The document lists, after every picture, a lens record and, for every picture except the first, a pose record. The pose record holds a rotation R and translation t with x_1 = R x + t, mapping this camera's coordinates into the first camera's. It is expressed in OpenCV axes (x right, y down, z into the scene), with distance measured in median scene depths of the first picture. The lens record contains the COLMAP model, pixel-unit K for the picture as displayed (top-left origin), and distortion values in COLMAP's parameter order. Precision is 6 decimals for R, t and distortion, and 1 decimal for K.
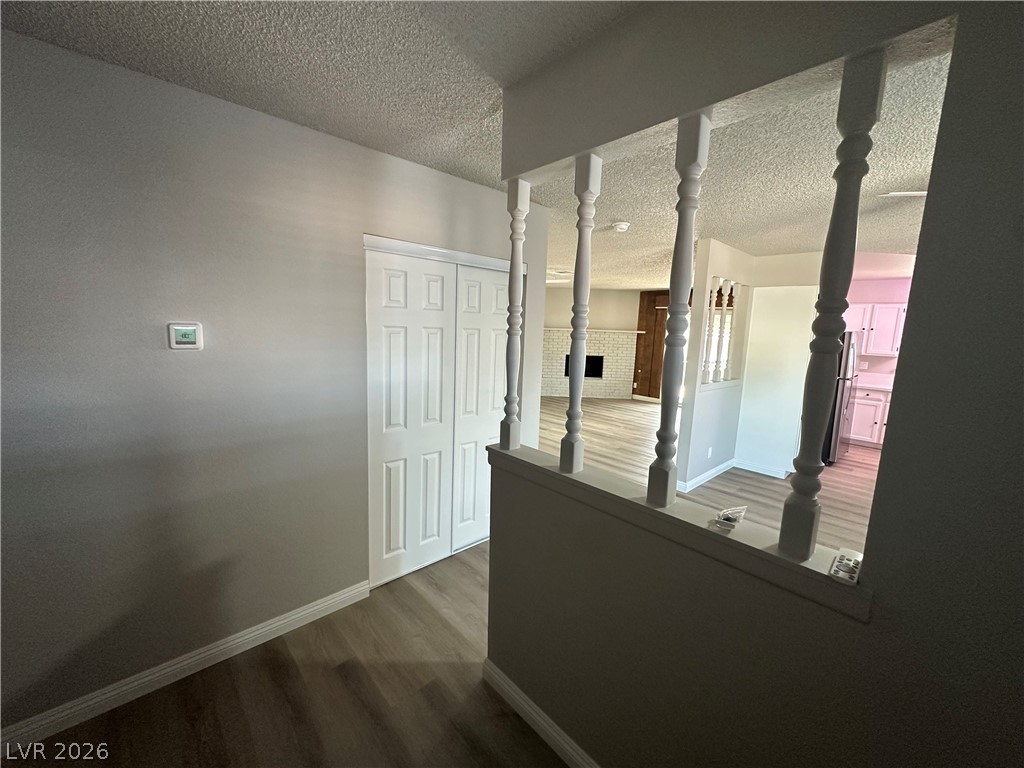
lens RADIAL K [[407.9, 0, 512.9], [0, 407.9, 382.7], [0, 0, 1]] dist [-0.000894, -0.000111]
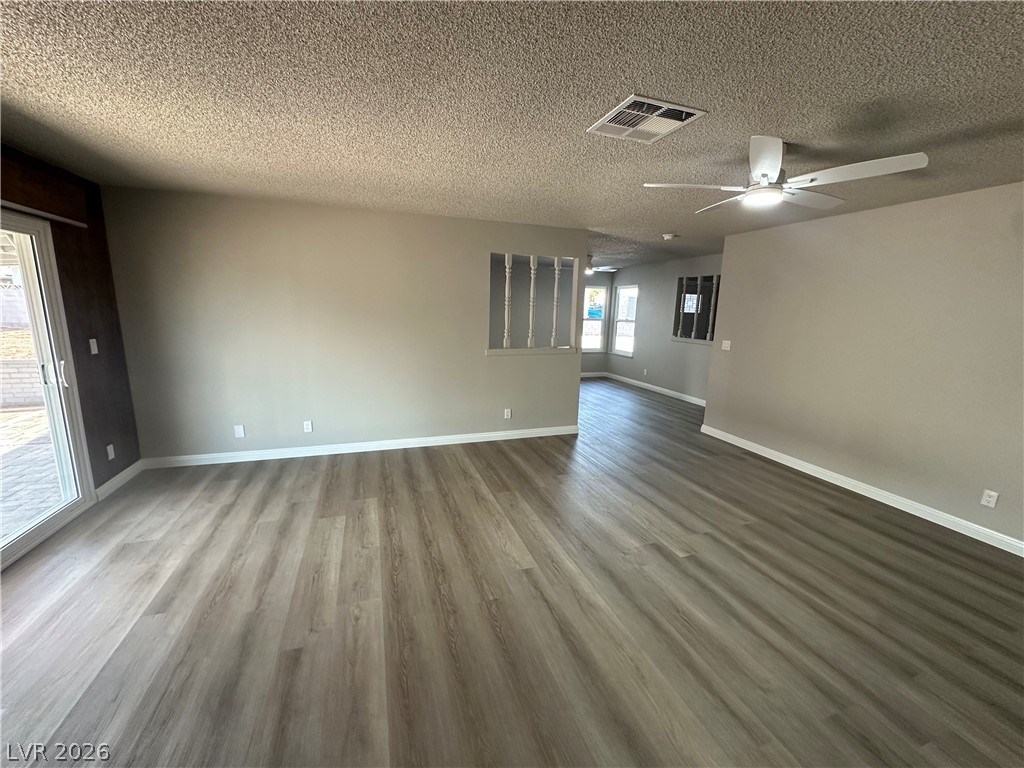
lens RADIAL K [[407.9, 0, 512.9], [0, 407.9, 382.7], [0, 0, 1]] dist [-0.000894, -0.000111]
pose [[-0.912091, -0.134998, 0.387125, 0.050372], [-0.001277, 0.945166, 0.326587, -0.131114], [-0.409986, 0.297383, -0.862250, 0.954870]]
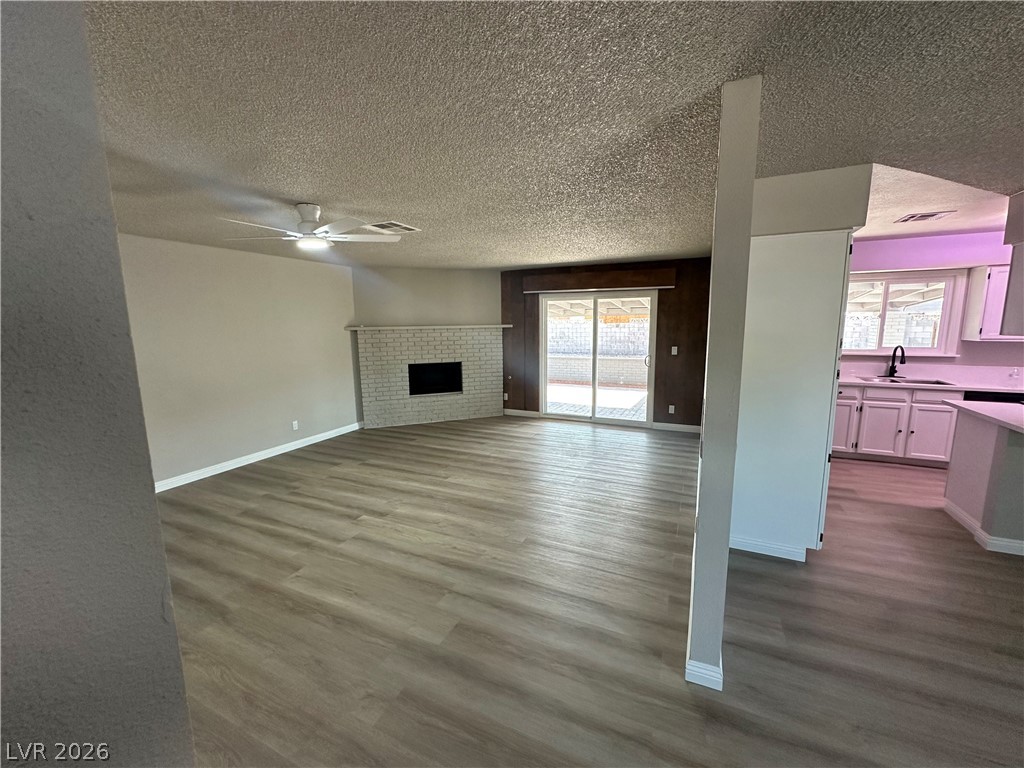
lens RADIAL K [[407.9, 0, 512.9], [0, 407.9, 382.7], [0, 0, 1]] dist [-0.000894, -0.000111]
pose [[0.926082, -0.103672, 0.362801, 0.040707], [0.099230, 0.994584, 0.030913, -0.041955], [-0.364041, 0.007372, 0.931354, 0.295848]]
